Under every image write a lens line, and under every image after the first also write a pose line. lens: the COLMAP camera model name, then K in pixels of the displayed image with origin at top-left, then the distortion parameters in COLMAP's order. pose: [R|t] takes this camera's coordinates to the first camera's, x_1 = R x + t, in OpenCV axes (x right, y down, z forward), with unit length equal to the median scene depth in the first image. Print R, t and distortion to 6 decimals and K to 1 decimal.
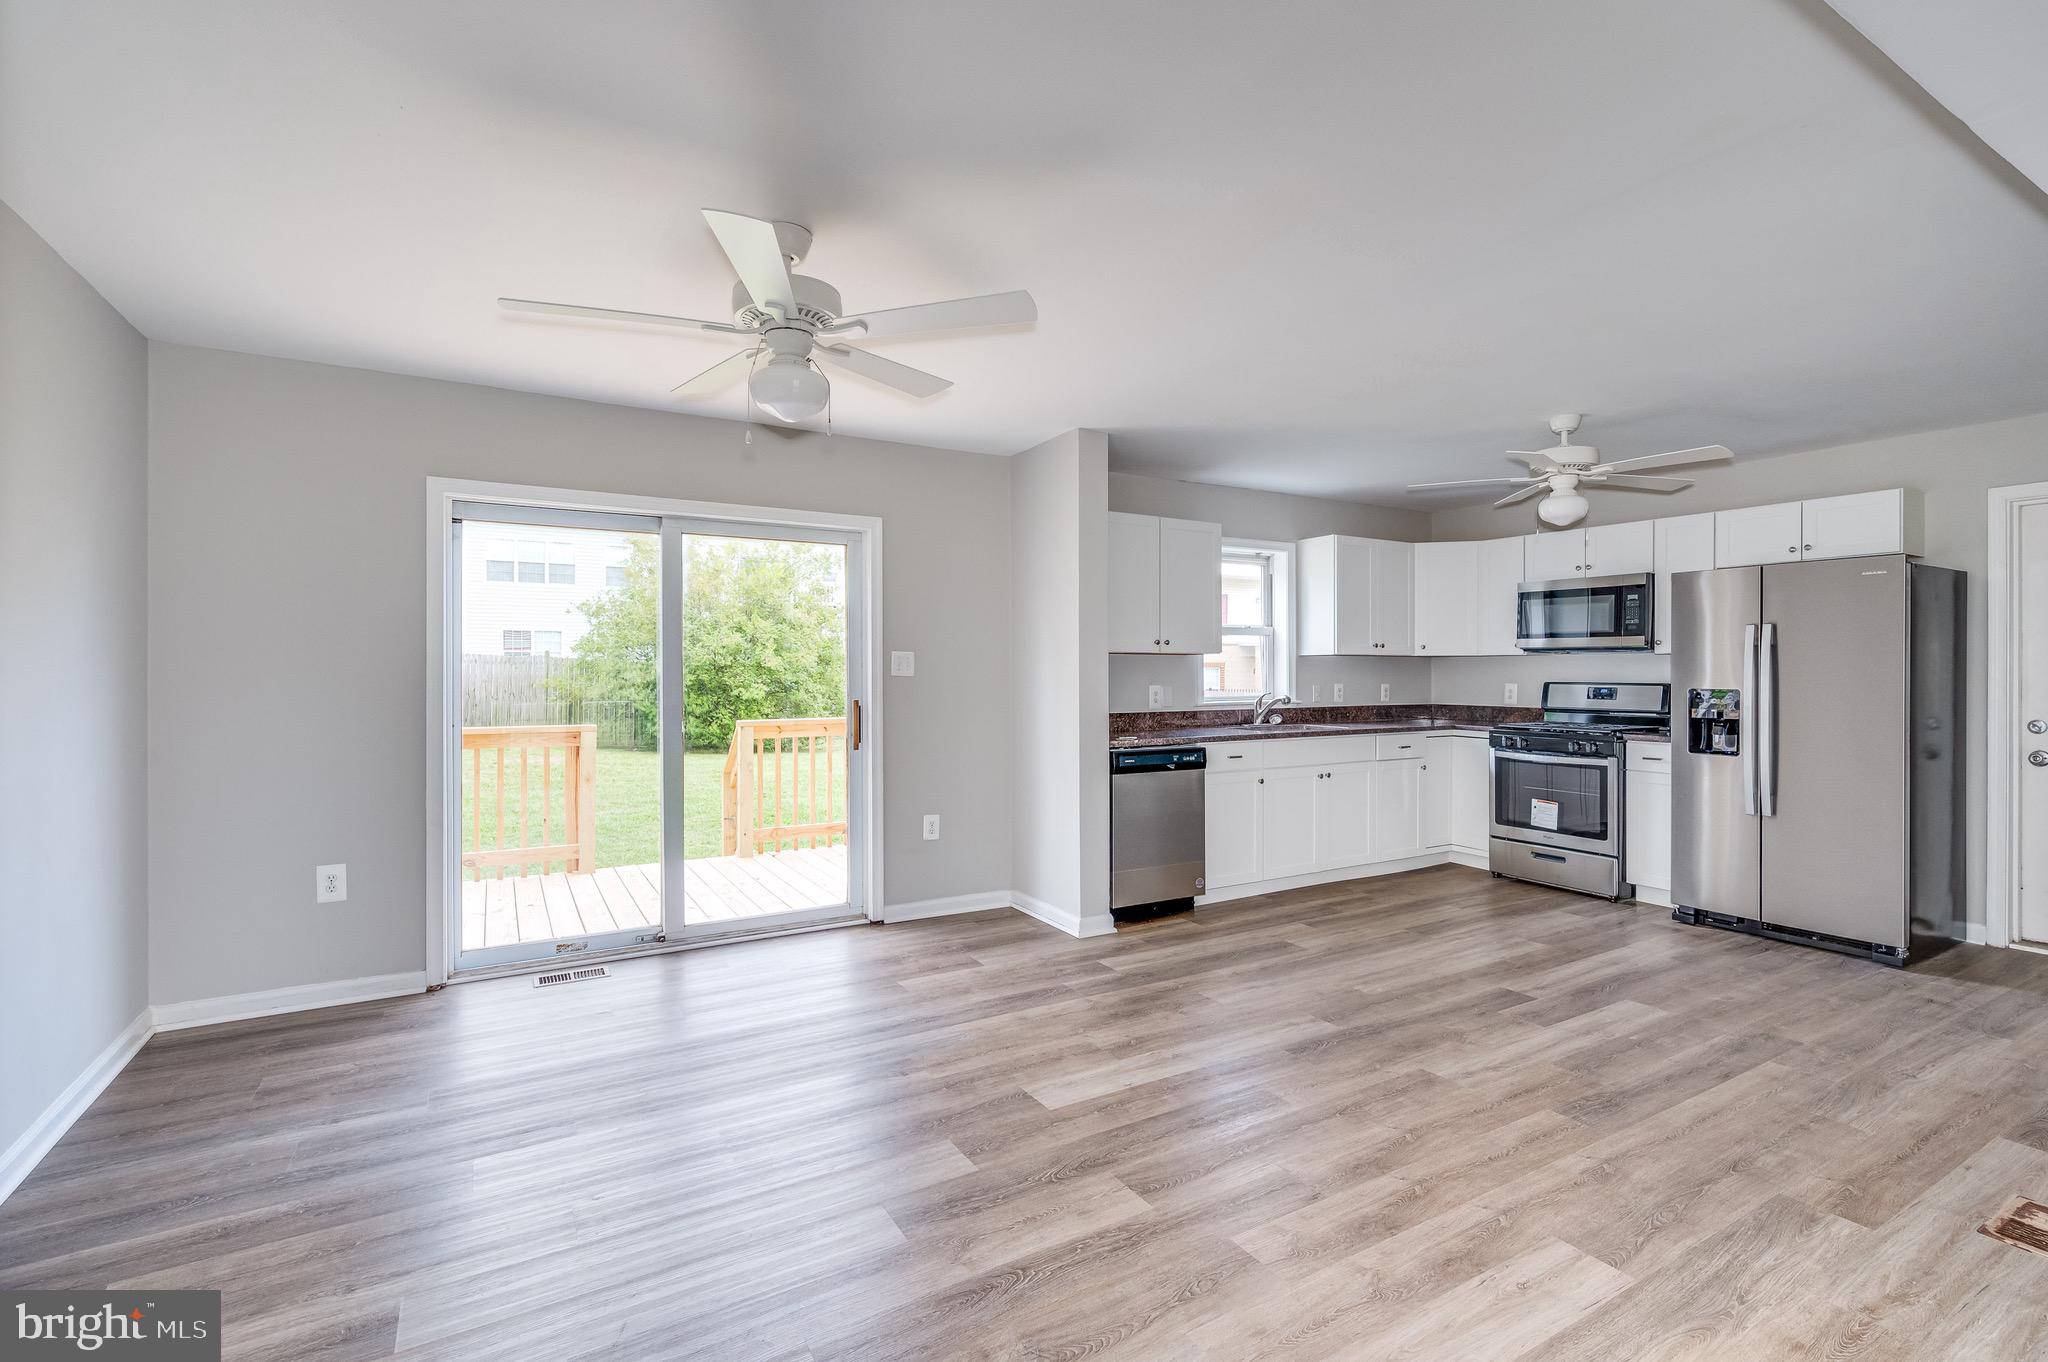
lens RADIAL K [[888.2, 0, 1046.9], [0, 888.2, 675.9], [0, 0, 1]] dist [-0.003976, 0.001166]
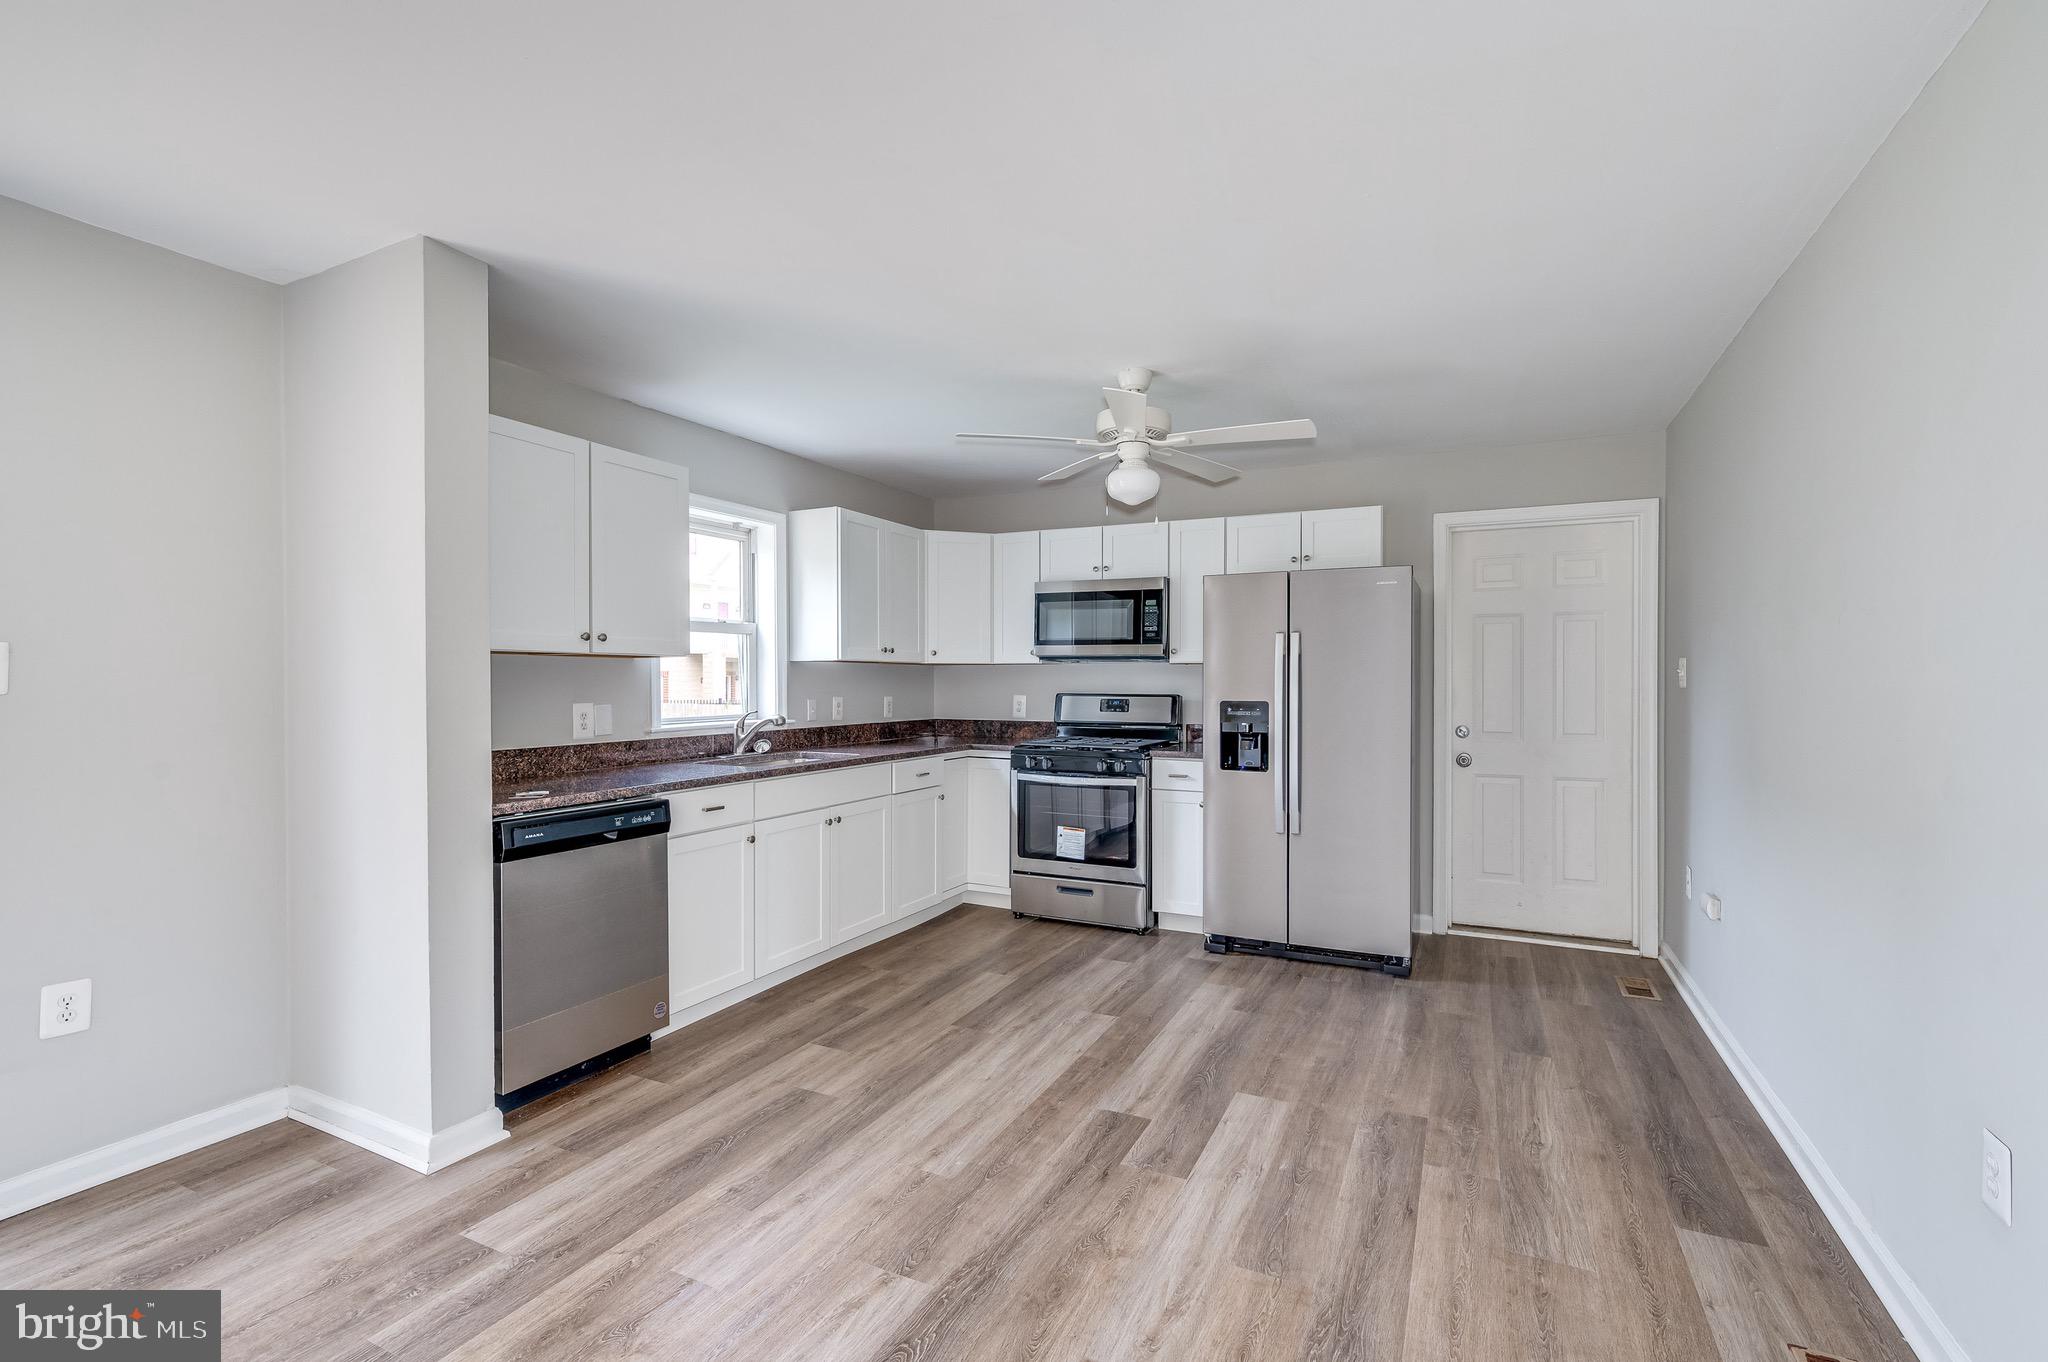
lens RADIAL K [[888.2, 0, 1025.4], [0, 888.2, 690.3], [0, 0, 1]] dist [-0.003976, 0.001166]
pose [[0.835670, -0.005273, 0.549207, 0.041595], [0.002549, 0.999980, 0.005722, -0.002291], [-0.549226, -0.003382, 0.835667, 0.320708]]
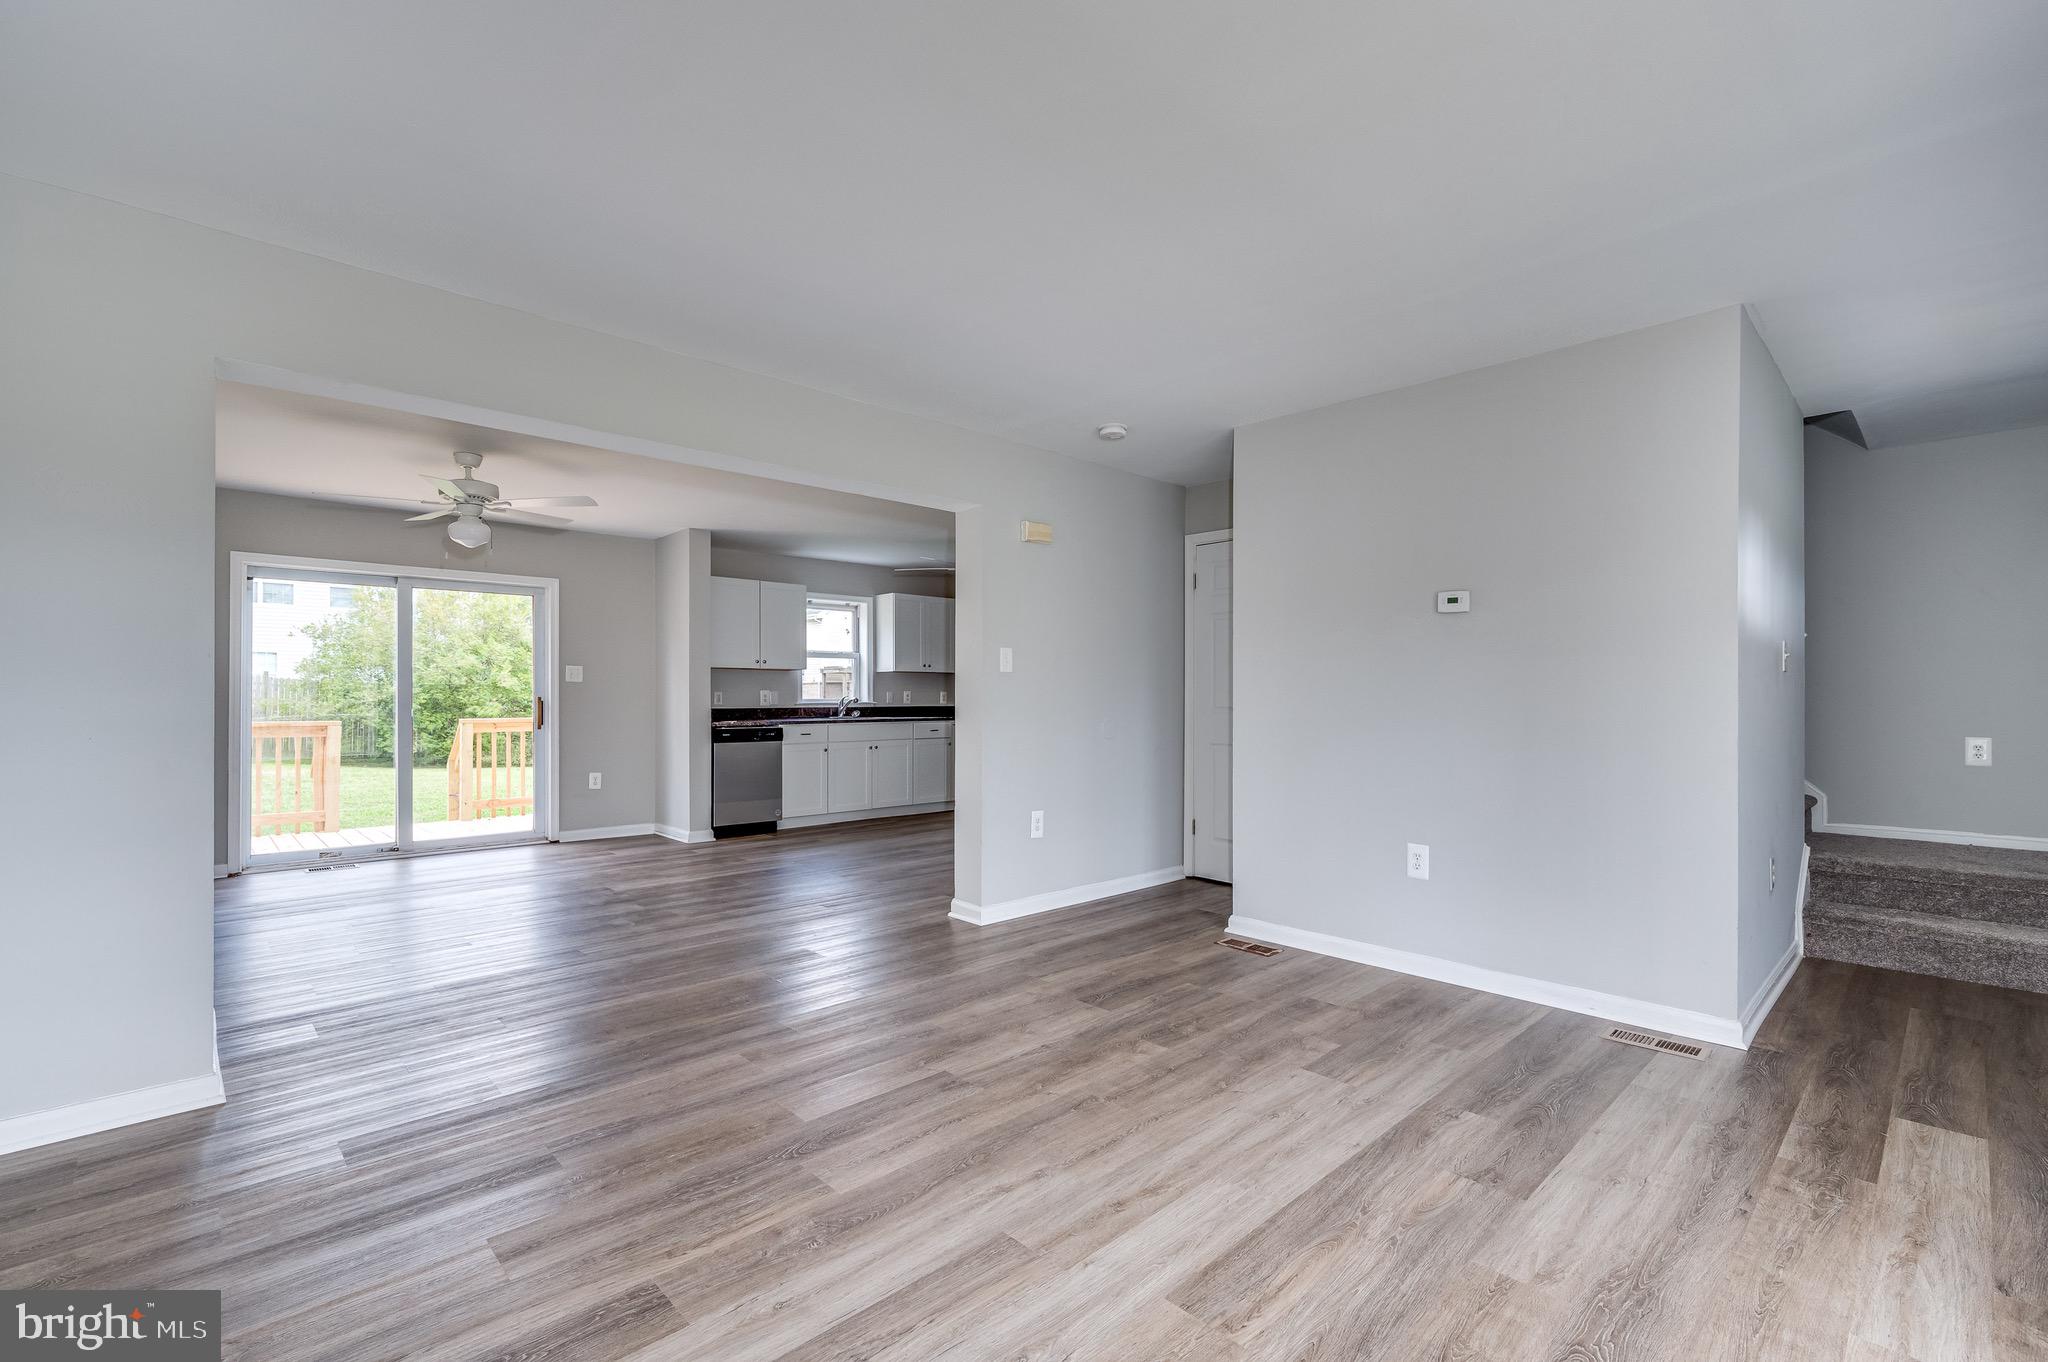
lens RADIAL K [[888.2, 0, 1031.9], [0, 888.2, 690.8], [0, 0, 1]] dist [-0.003976, 0.001166]
pose [[0.976800, -0.000106, 0.214154, 0.281754], [0.003129, 0.999900, -0.013777, 0.039068], [-0.214131, 0.014128, 0.976703, -0.665935]]
